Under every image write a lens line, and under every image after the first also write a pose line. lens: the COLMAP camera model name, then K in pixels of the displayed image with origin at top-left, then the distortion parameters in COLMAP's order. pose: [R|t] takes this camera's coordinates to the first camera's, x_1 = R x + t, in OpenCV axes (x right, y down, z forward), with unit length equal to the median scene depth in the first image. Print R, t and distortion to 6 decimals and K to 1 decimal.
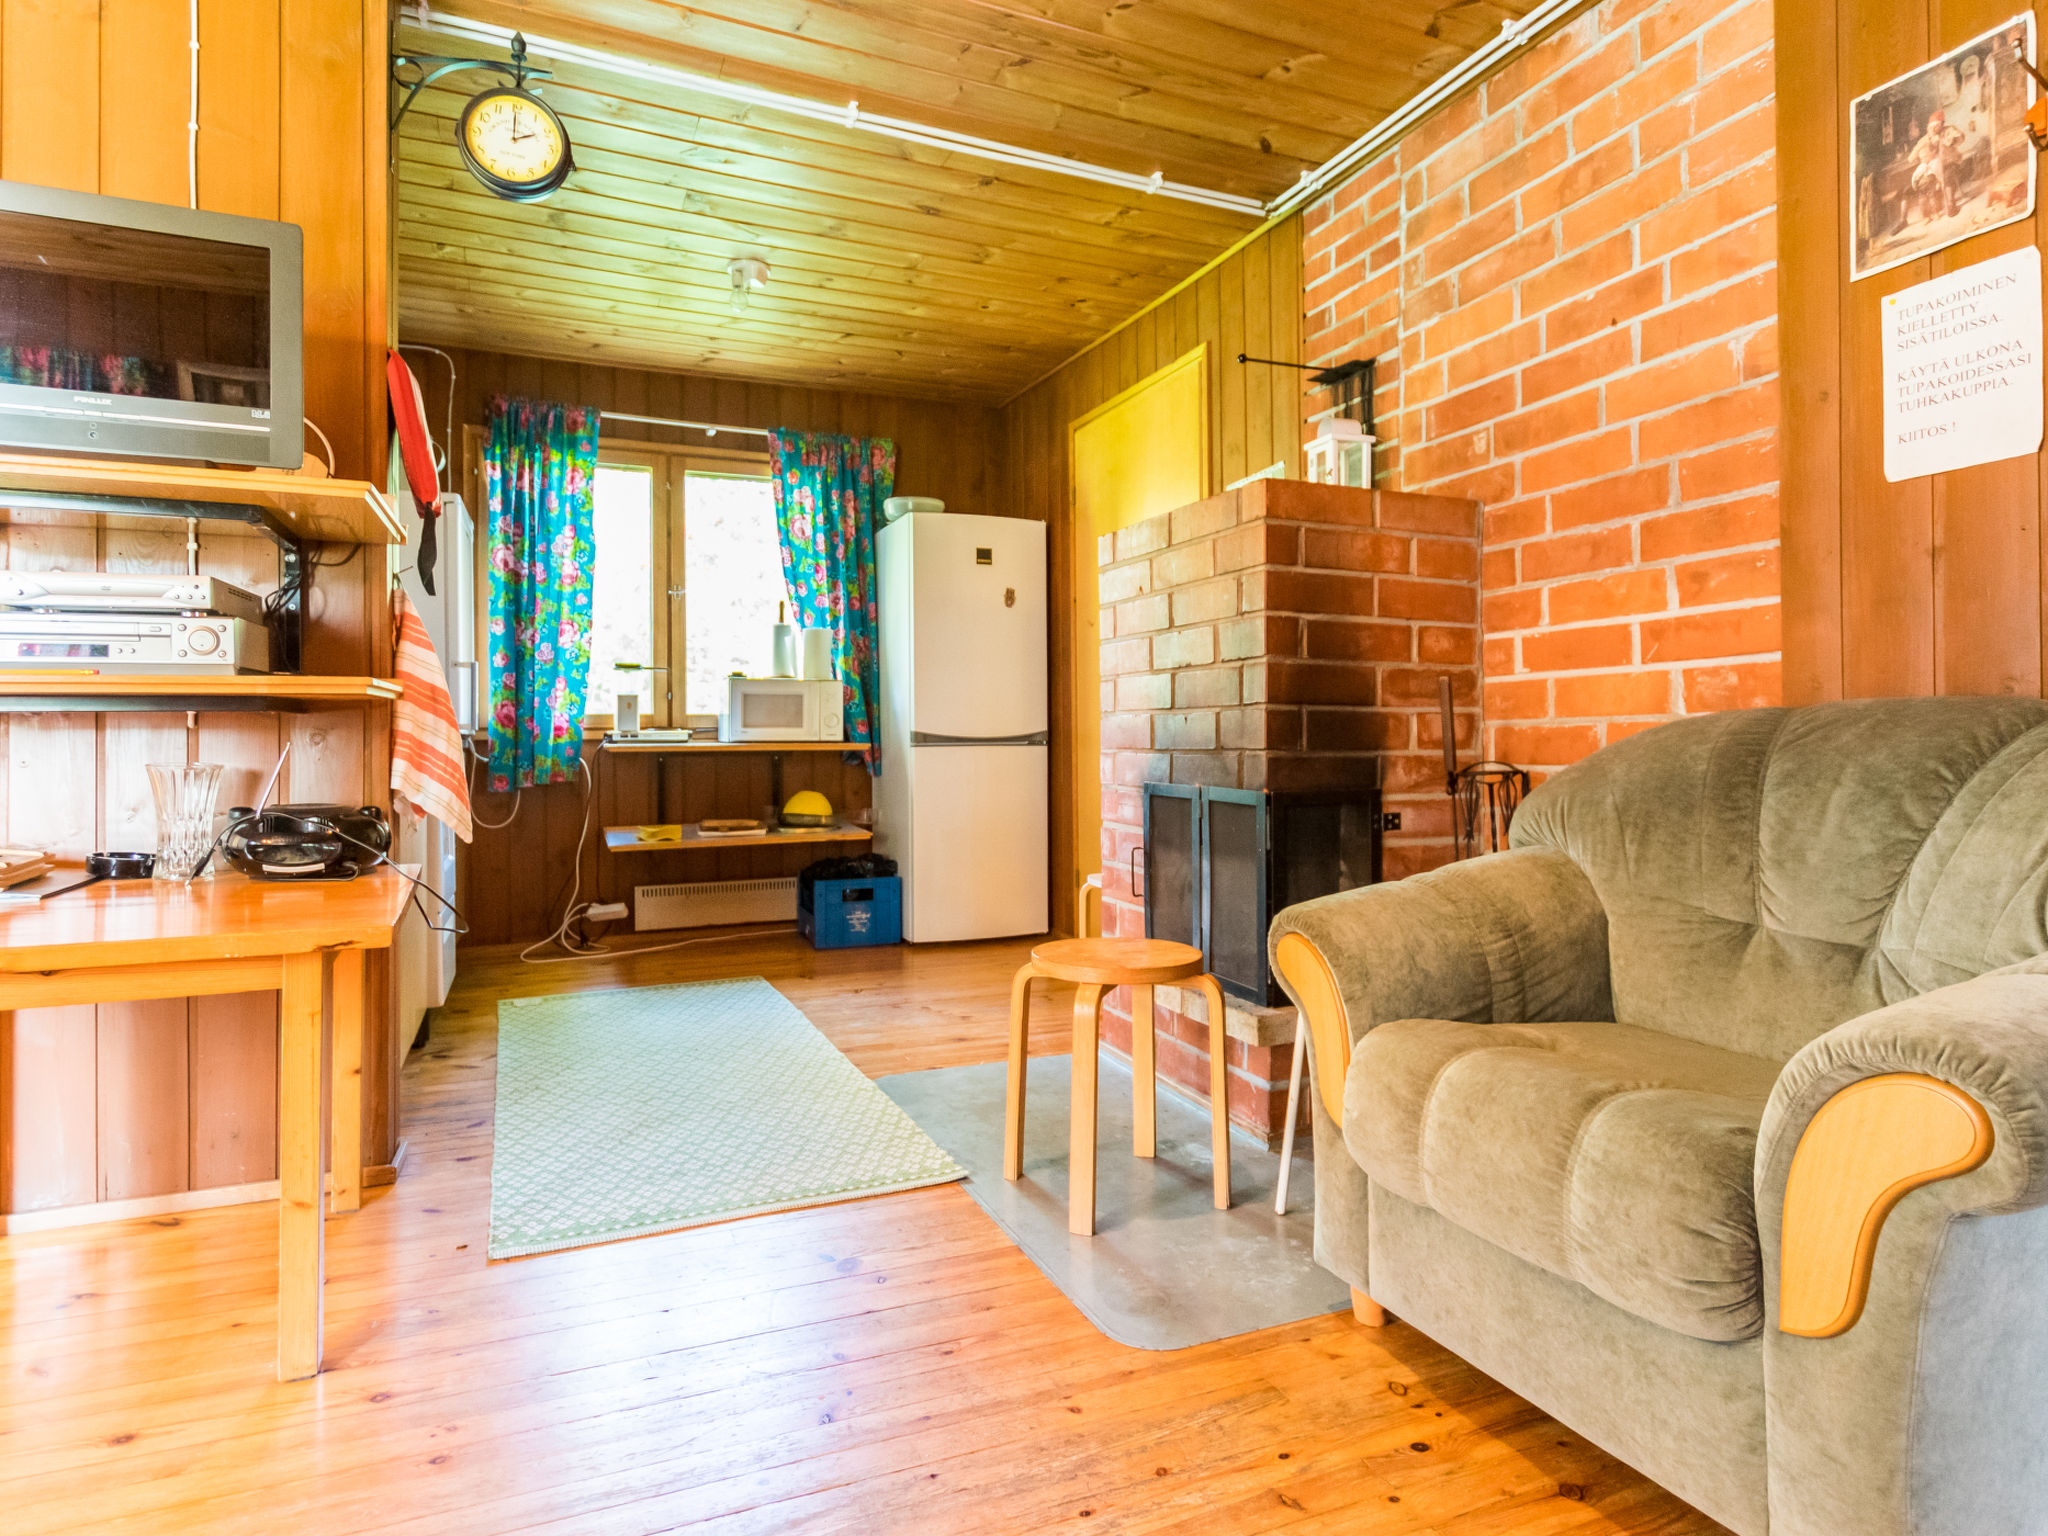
lens RADIAL K [[1139.3, 0, 1026.8], [0, 1139.3, 751.7], [0, 0, 1]] dist [0.001867, 0.000109]
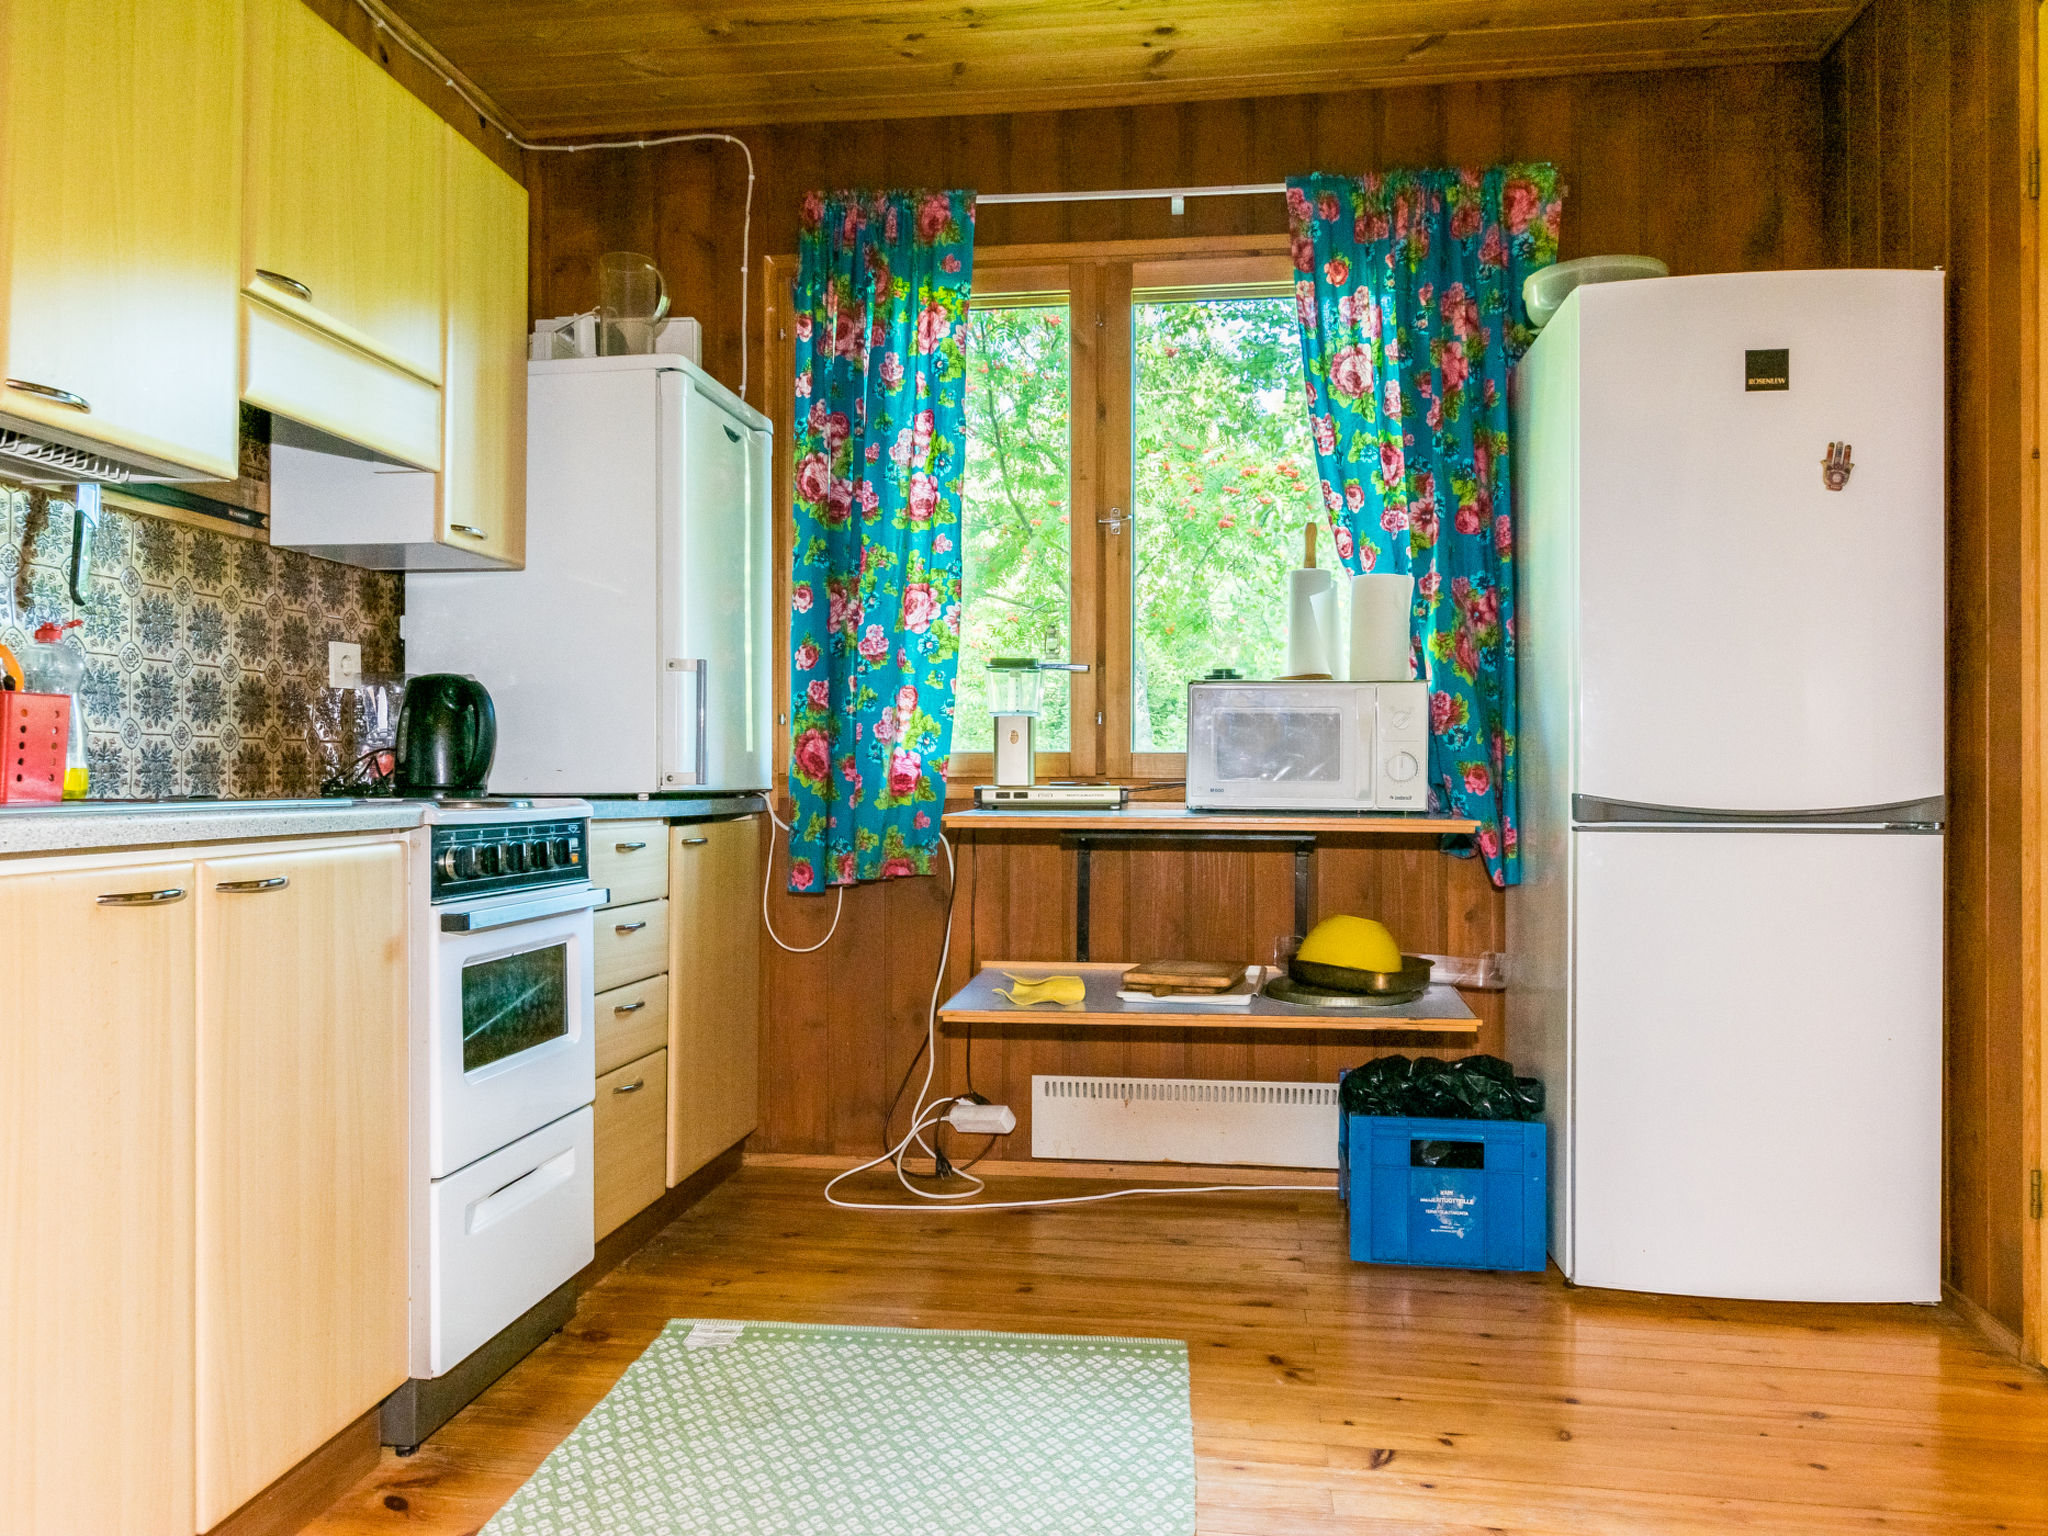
lens RADIAL K [[1437.4, 0, 1027.8], [0, 1437.4, 774.3], [0, 0, 1]] dist [-0.011803, 0.002922]
pose [[0.856498, 0.008590, -0.516079, 0.001651], [-0.017636, 0.999765, -0.012628, -0.014525], [0.515849, 0.019918, 0.856448, 0.418671]]
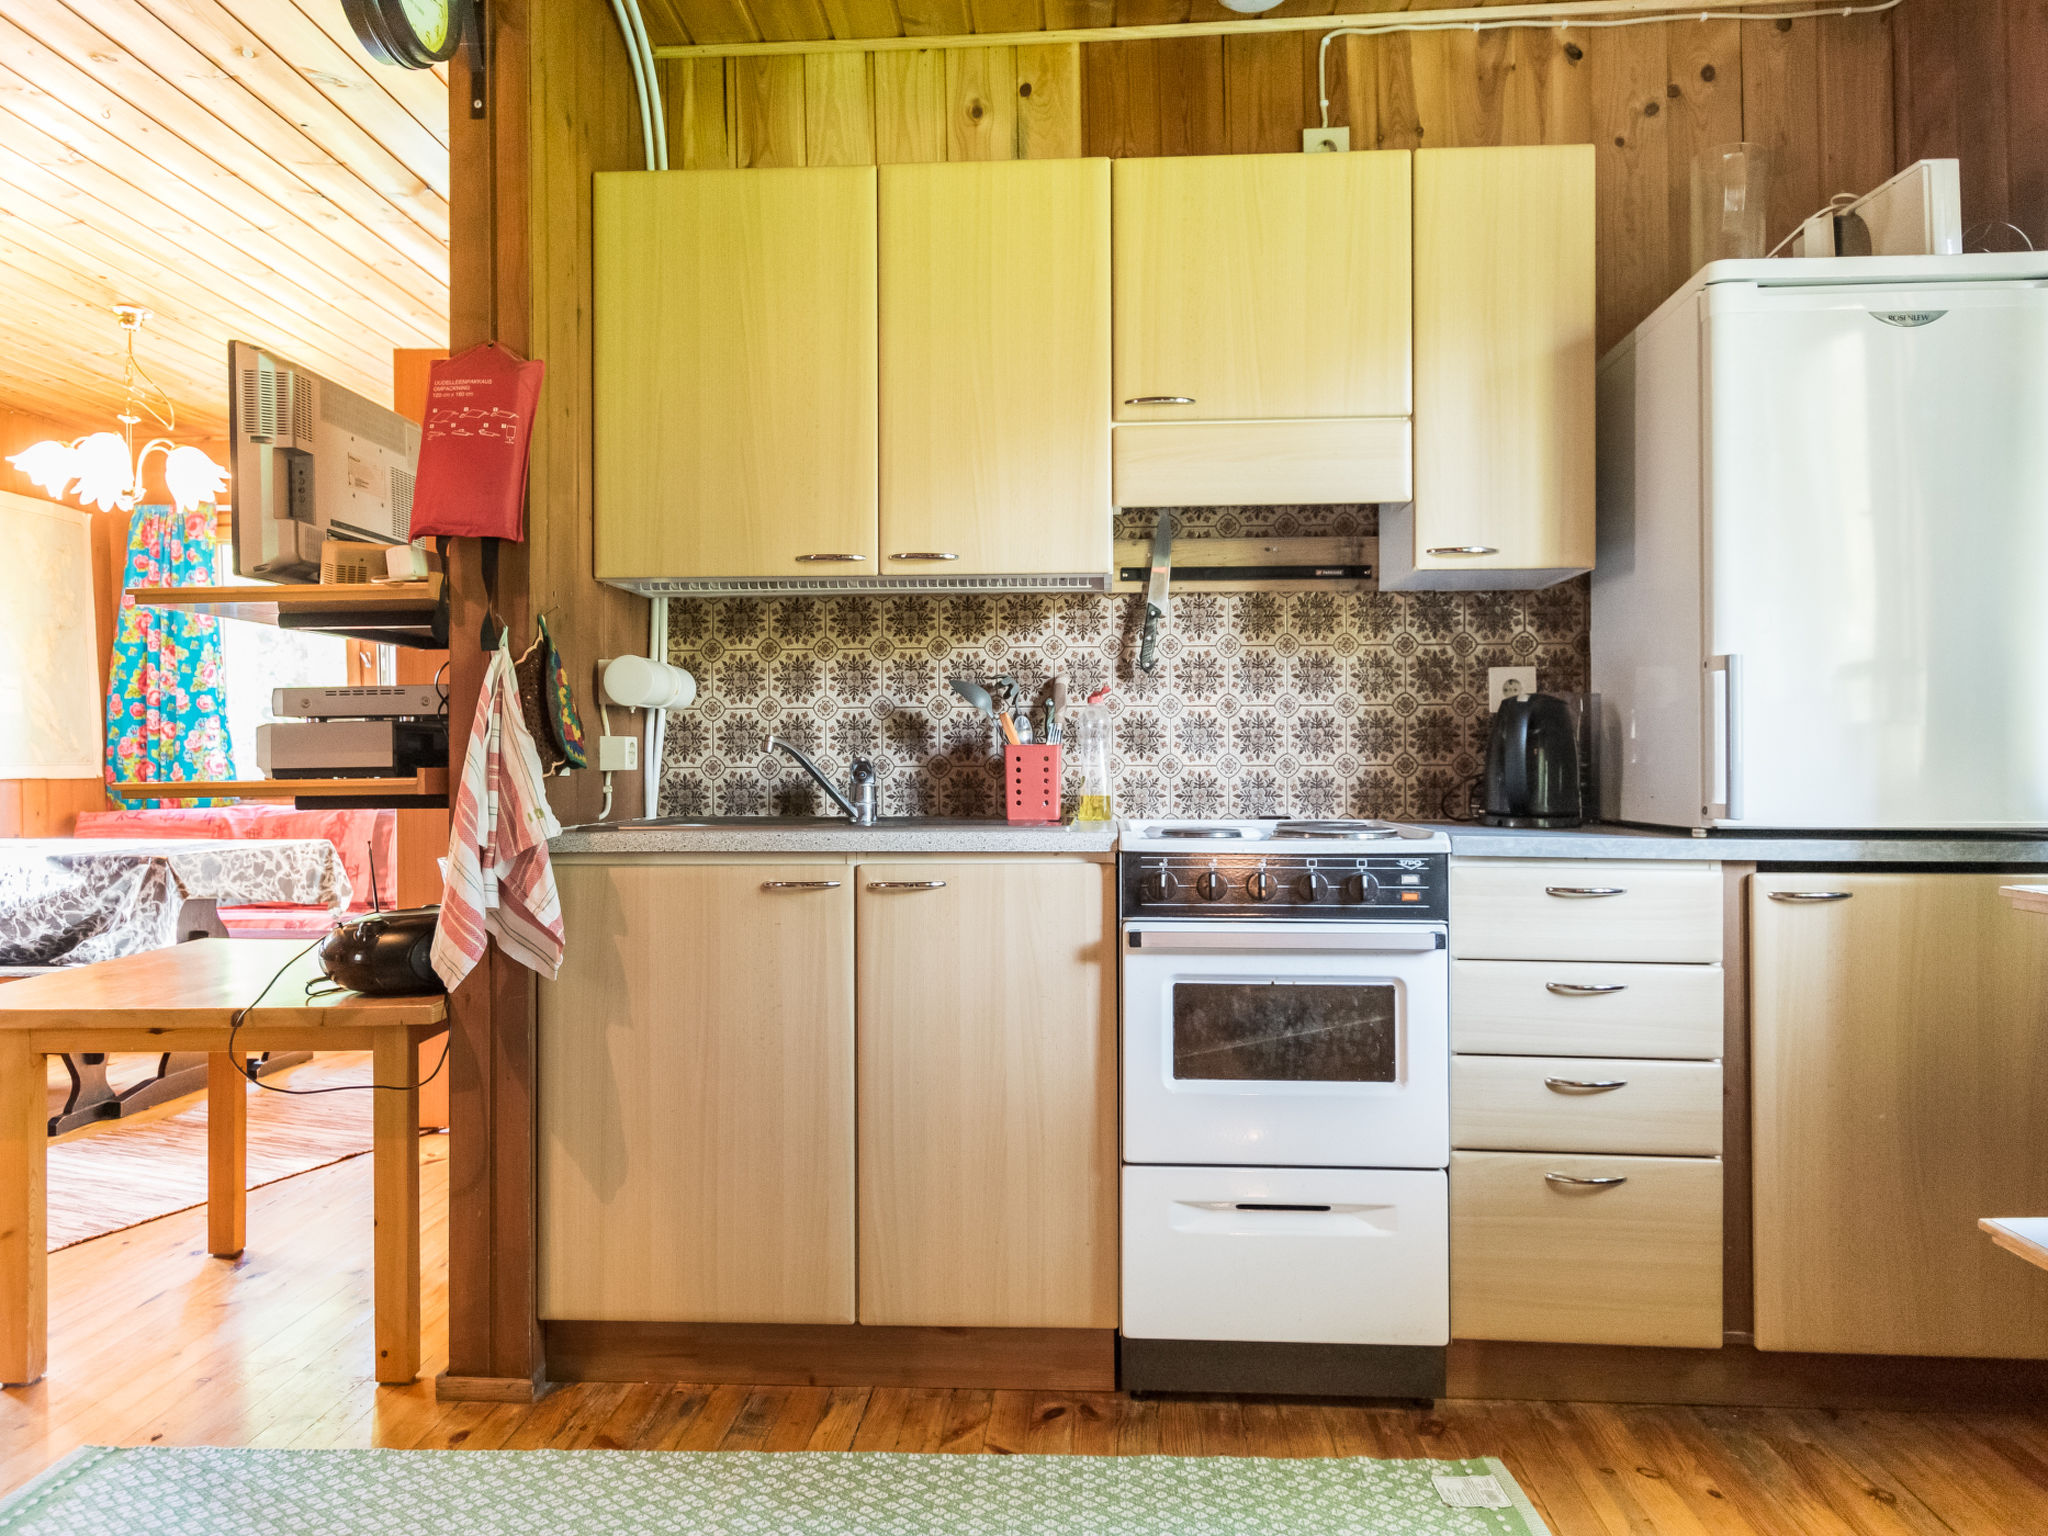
lens RADIAL K [[1444.5, 0, 1027.3], [0, 1444.5, 750.4], [0, 0, 1]] dist [0.008958, 0.005349]
pose [[-0.441287, -0.000526, -0.897366, 0.101341], [-0.009813, 0.999943, 0.004240, -0.042025], [0.897312, 0.010677, -0.441267, 0.959941]]
